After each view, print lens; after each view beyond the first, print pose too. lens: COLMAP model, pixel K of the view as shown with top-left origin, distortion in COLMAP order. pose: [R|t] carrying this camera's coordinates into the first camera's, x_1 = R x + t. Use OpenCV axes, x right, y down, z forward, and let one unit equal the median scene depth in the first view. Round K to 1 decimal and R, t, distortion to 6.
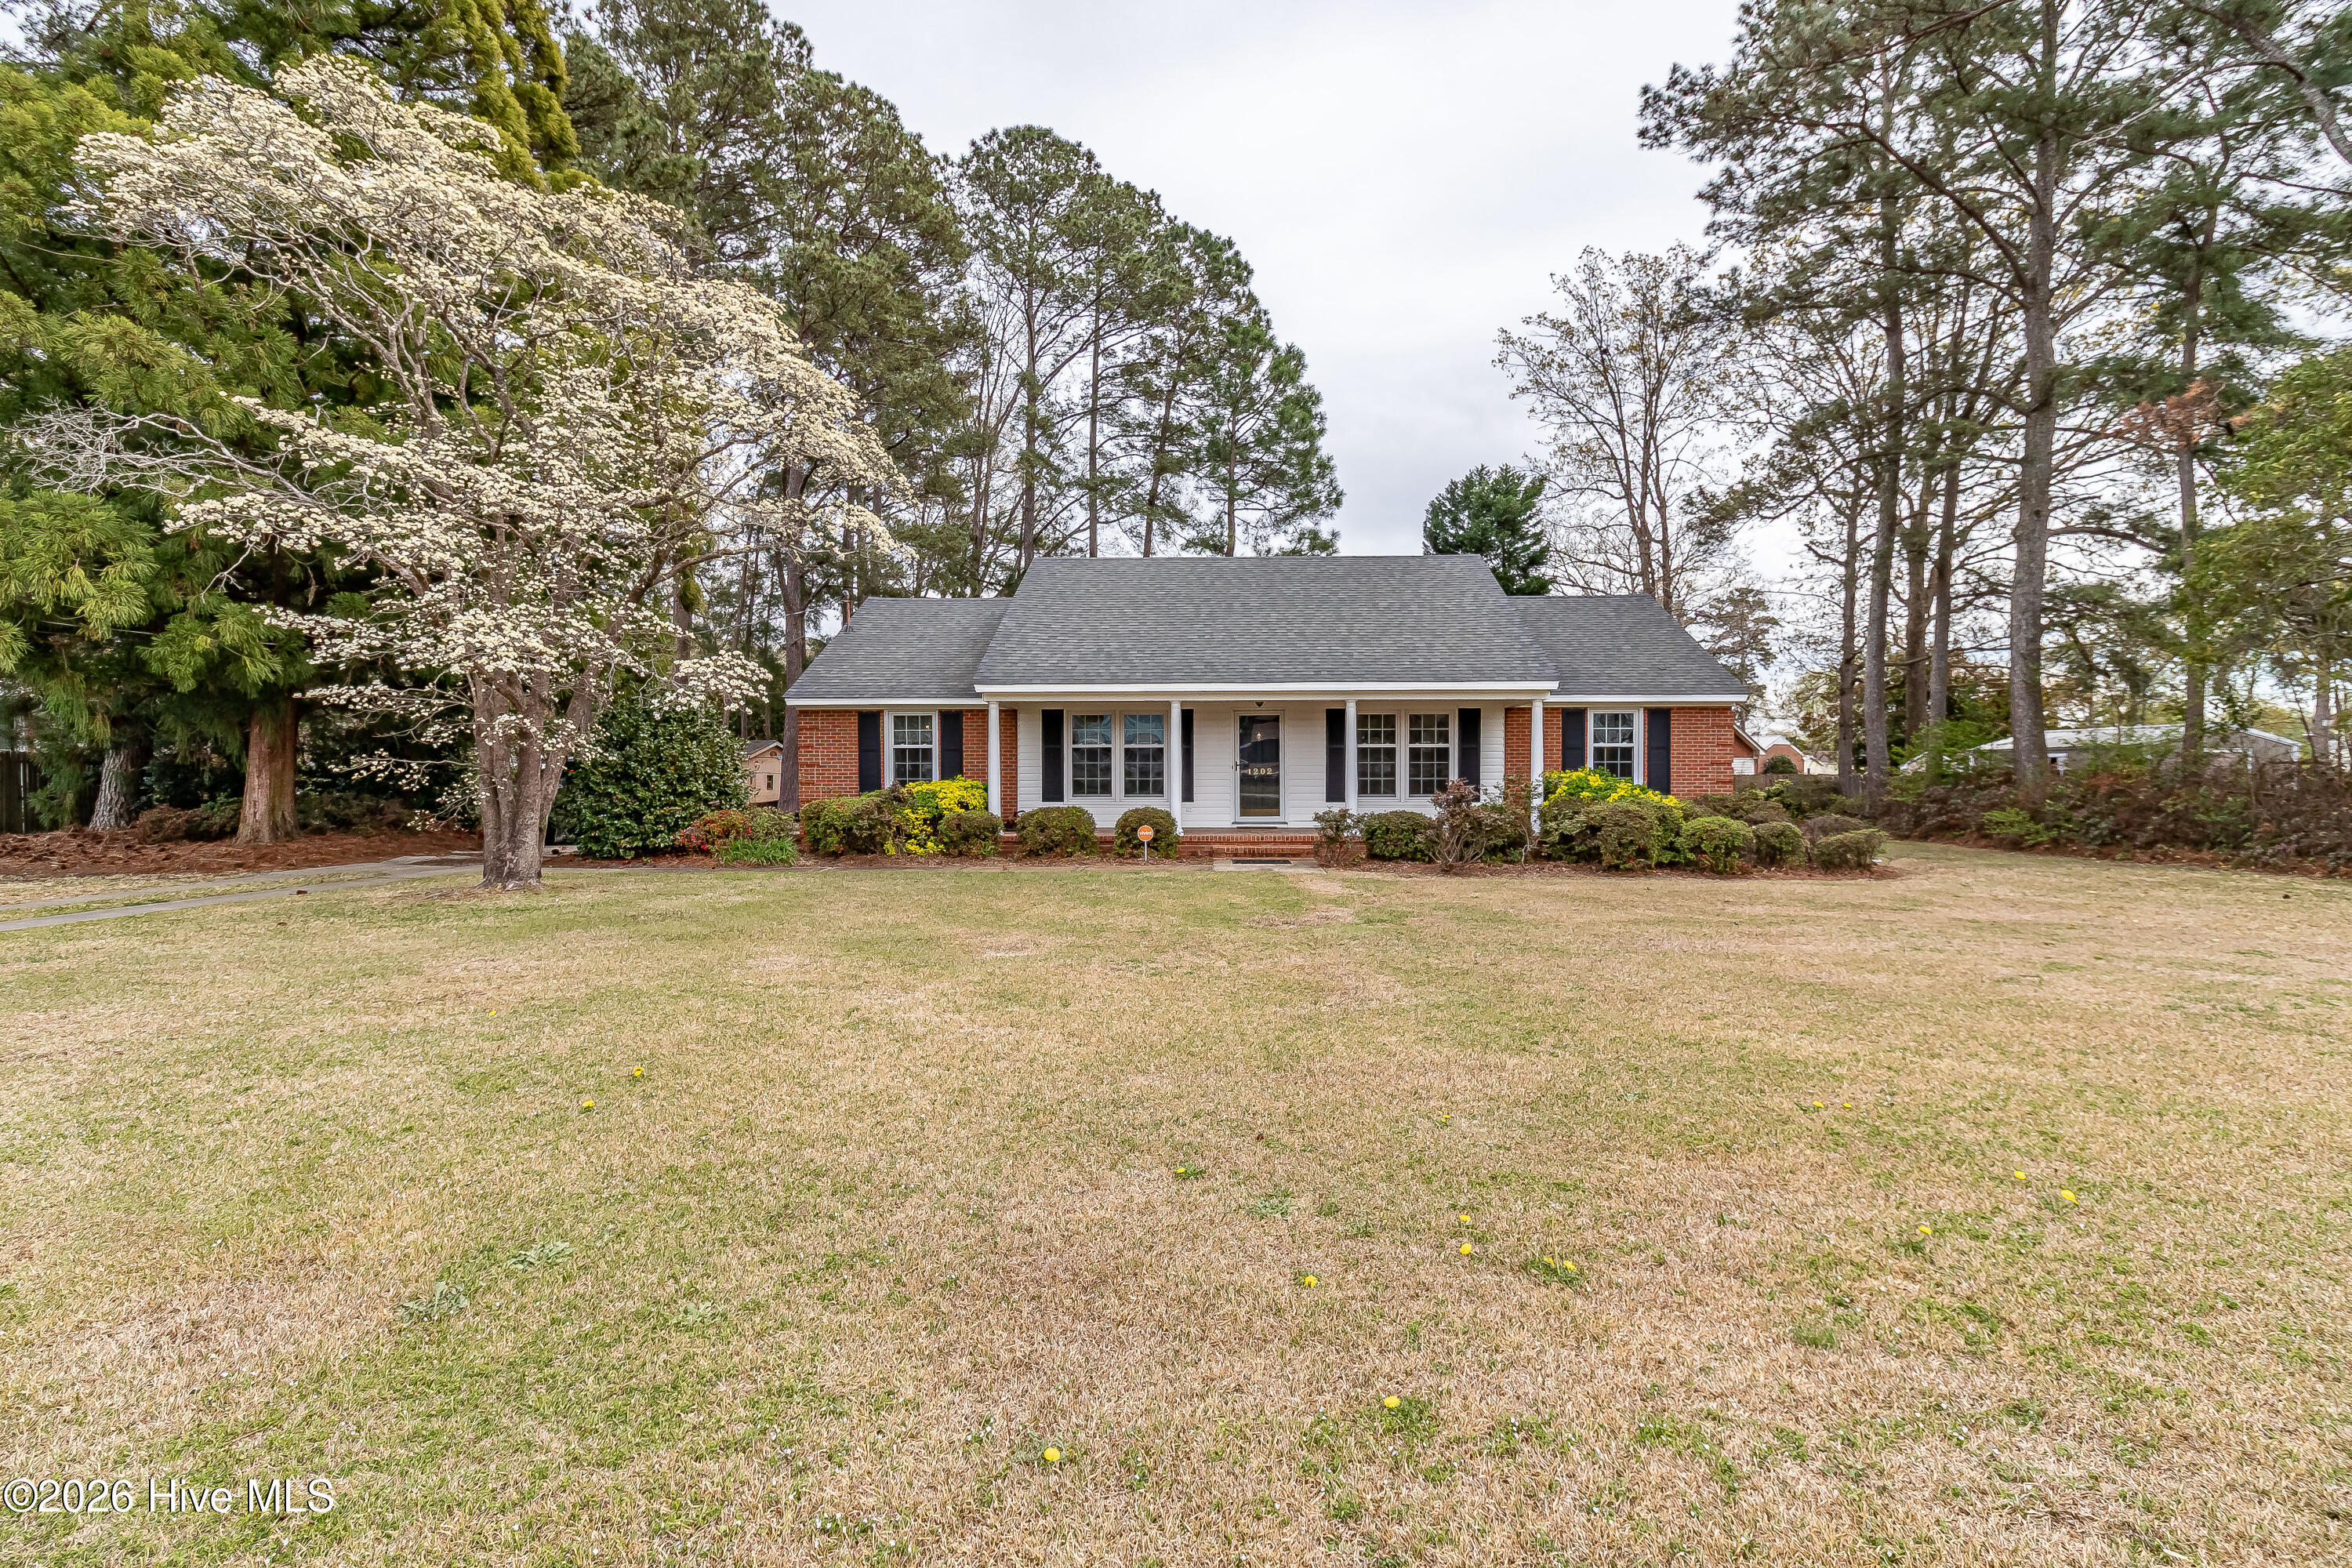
lens RADIAL K [[1122.9, 0, 1185.5], [0, 1122.9, 779.5], [0, 0, 1]] dist [-0.002997, -0.001334]
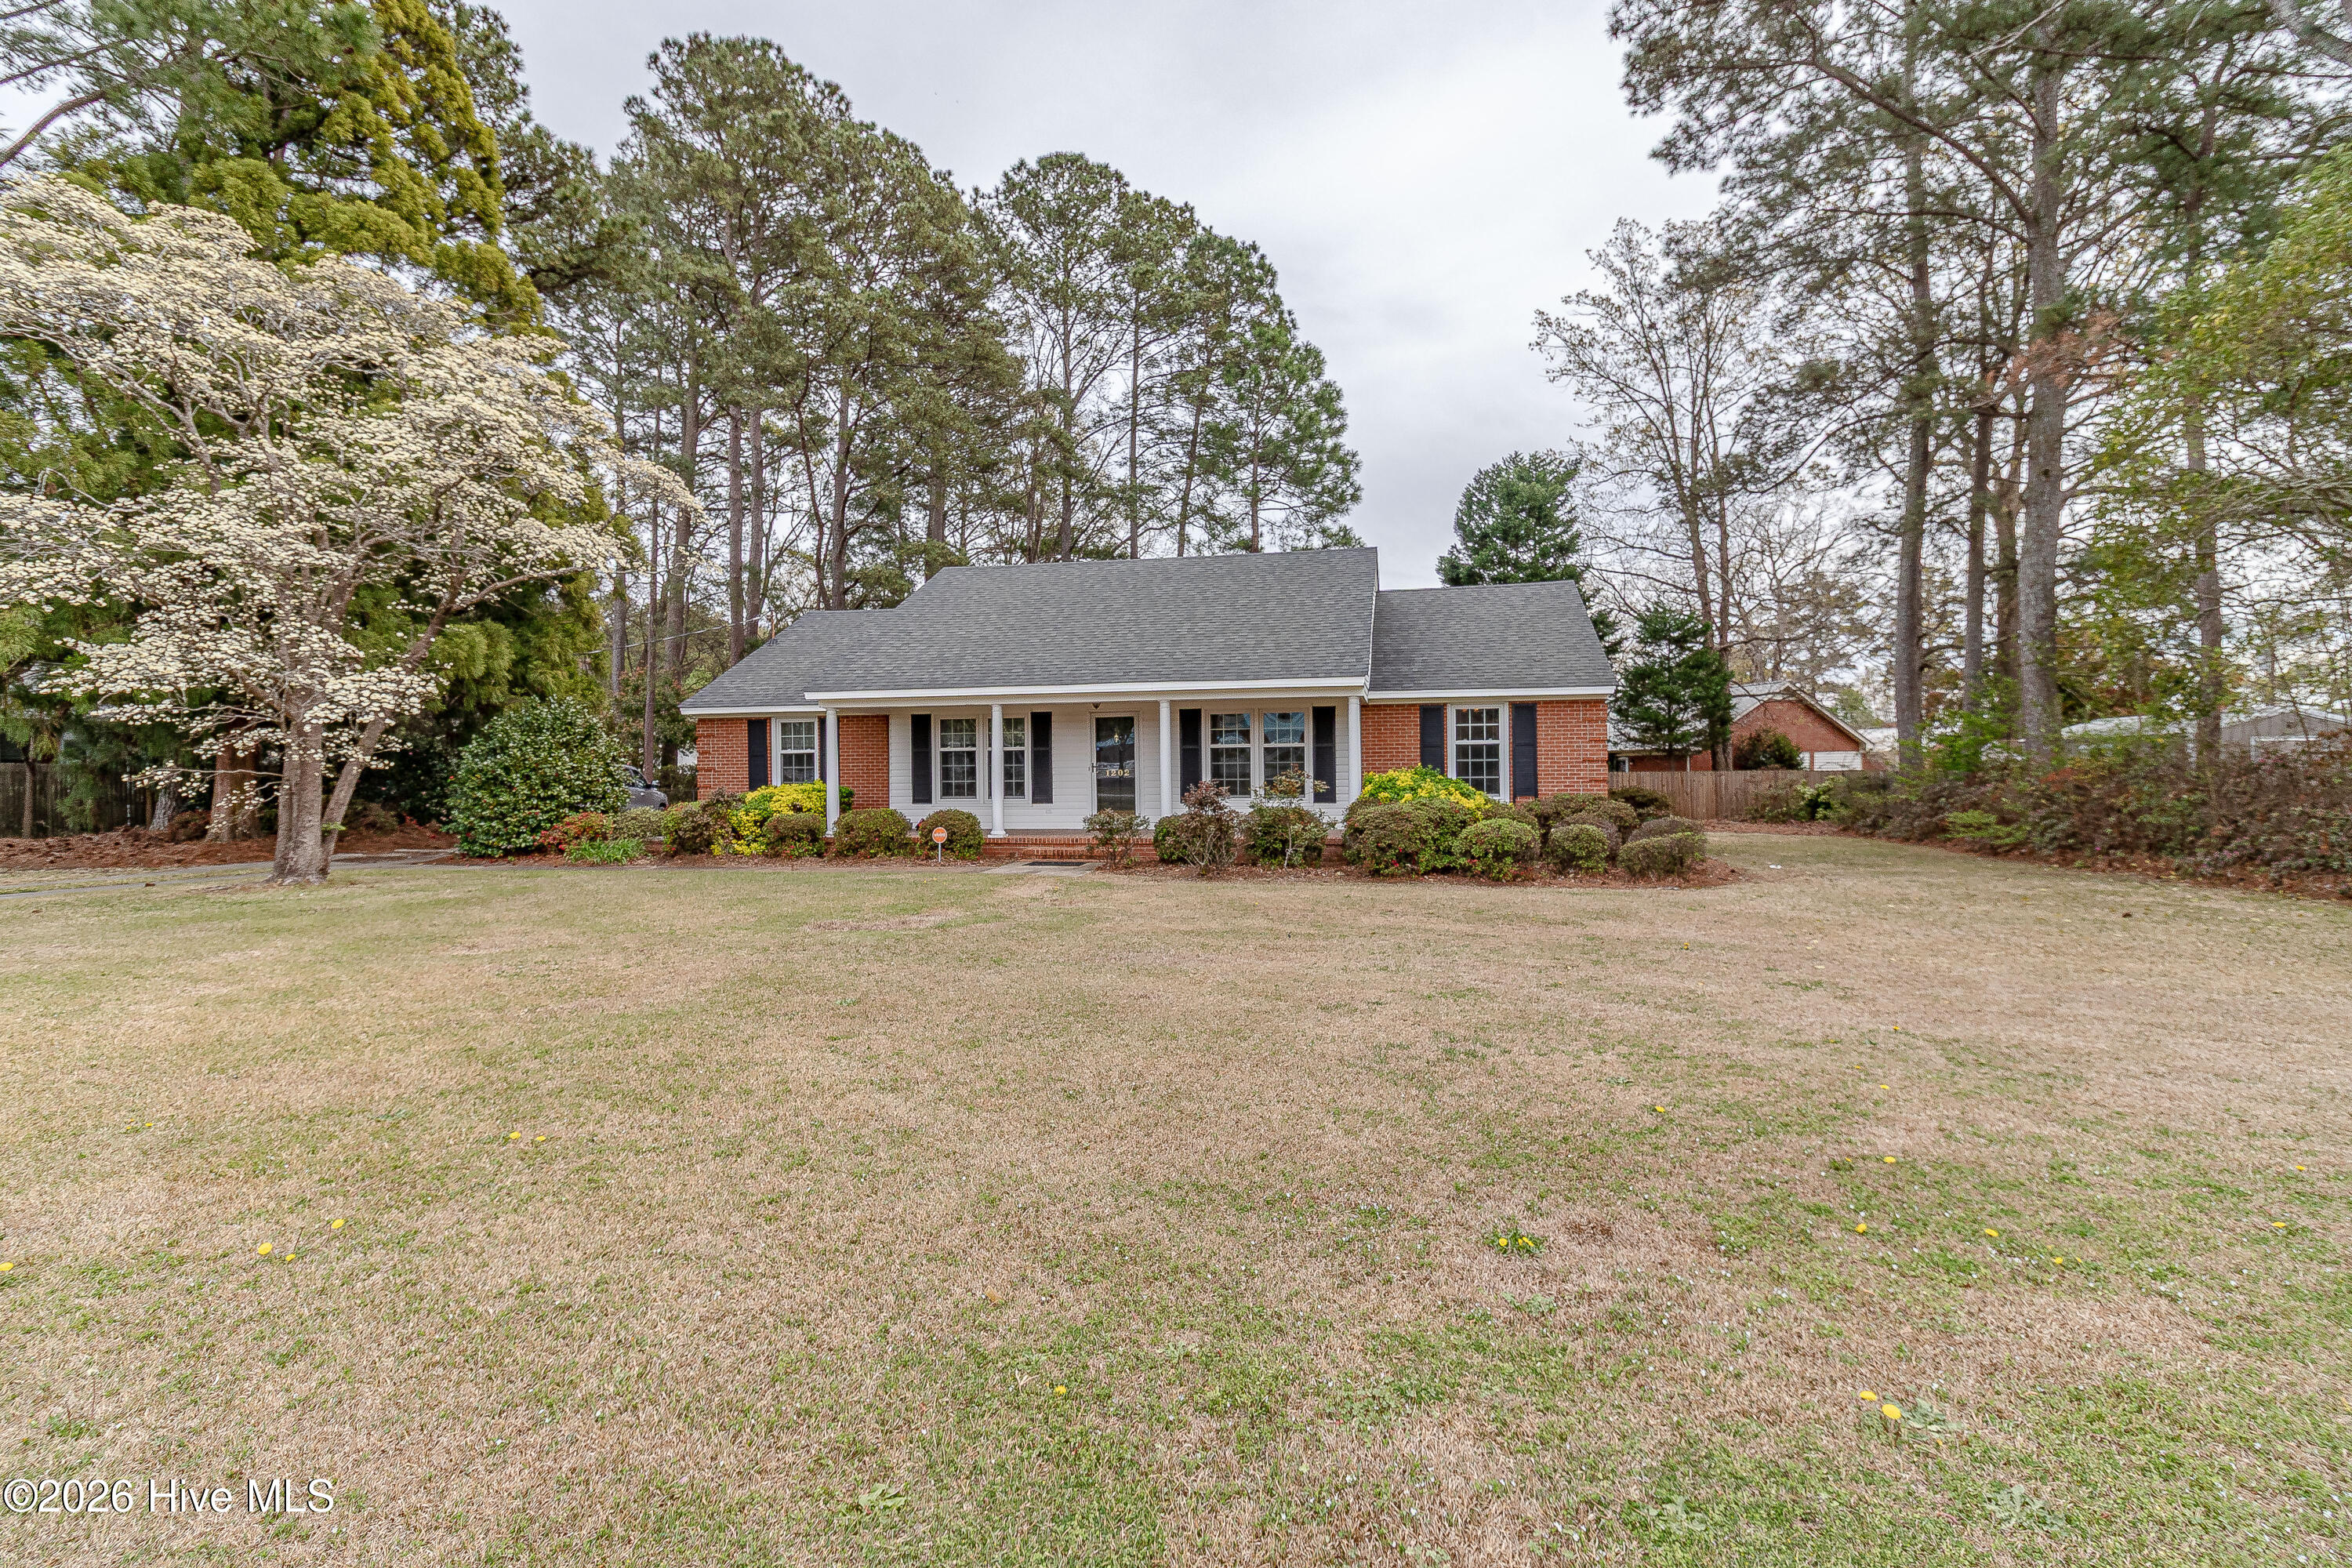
lens RADIAL K [[1107.4, 0, 1178.6], [0, 1107.4, 753.6], [0, 0, 1]] dist [-0.001359, -0.000226]
pose [[0.985507, -0.010312, -0.169320, 0.288159], [0.006388, 0.999699, -0.023705, -0.000615], [0.169513, 0.022280, 0.985276, 0.038976]]
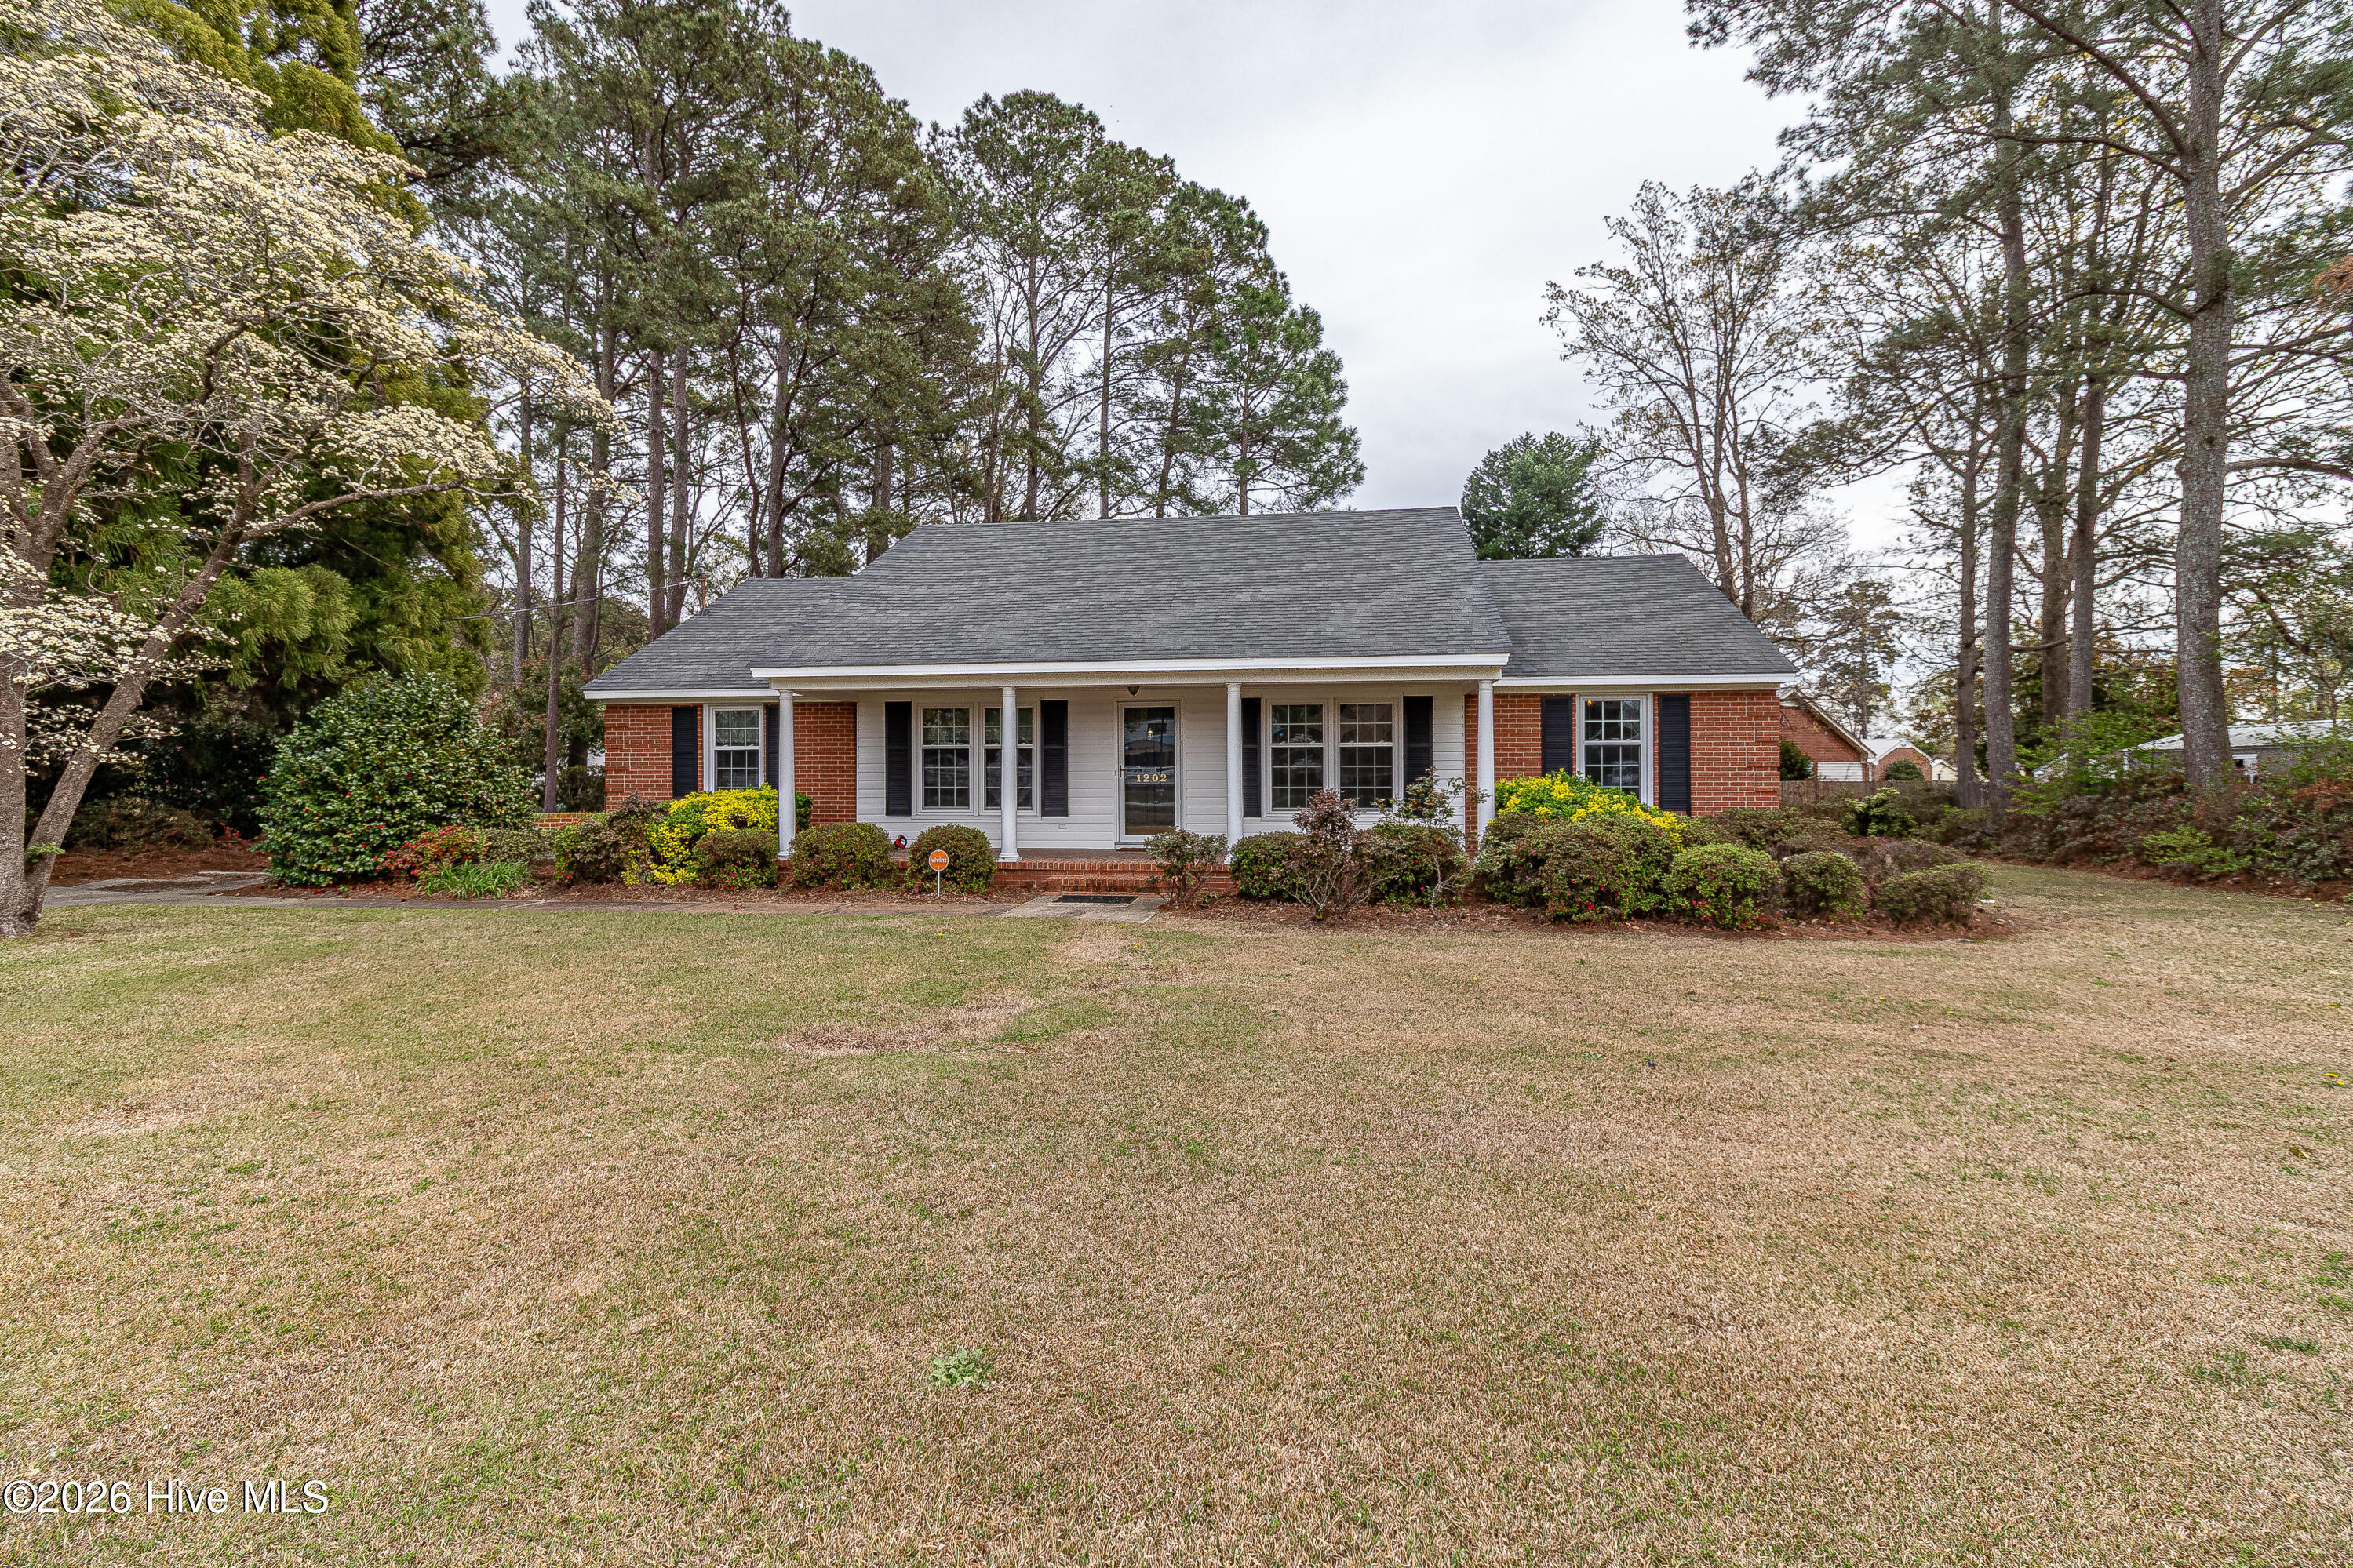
lens RADIAL K [[1097.5, 0, 1175.7], [0, 1097.5, 763.2], [0, 0, 1]] dist [-0.000621, -0.009117]
pose [[0.994369, -0.001740, -0.105955, 0.166120], [-0.000432, 0.999790, -0.020474, -0.001835], [0.105969, 0.020404, 0.994160, 0.234643]]
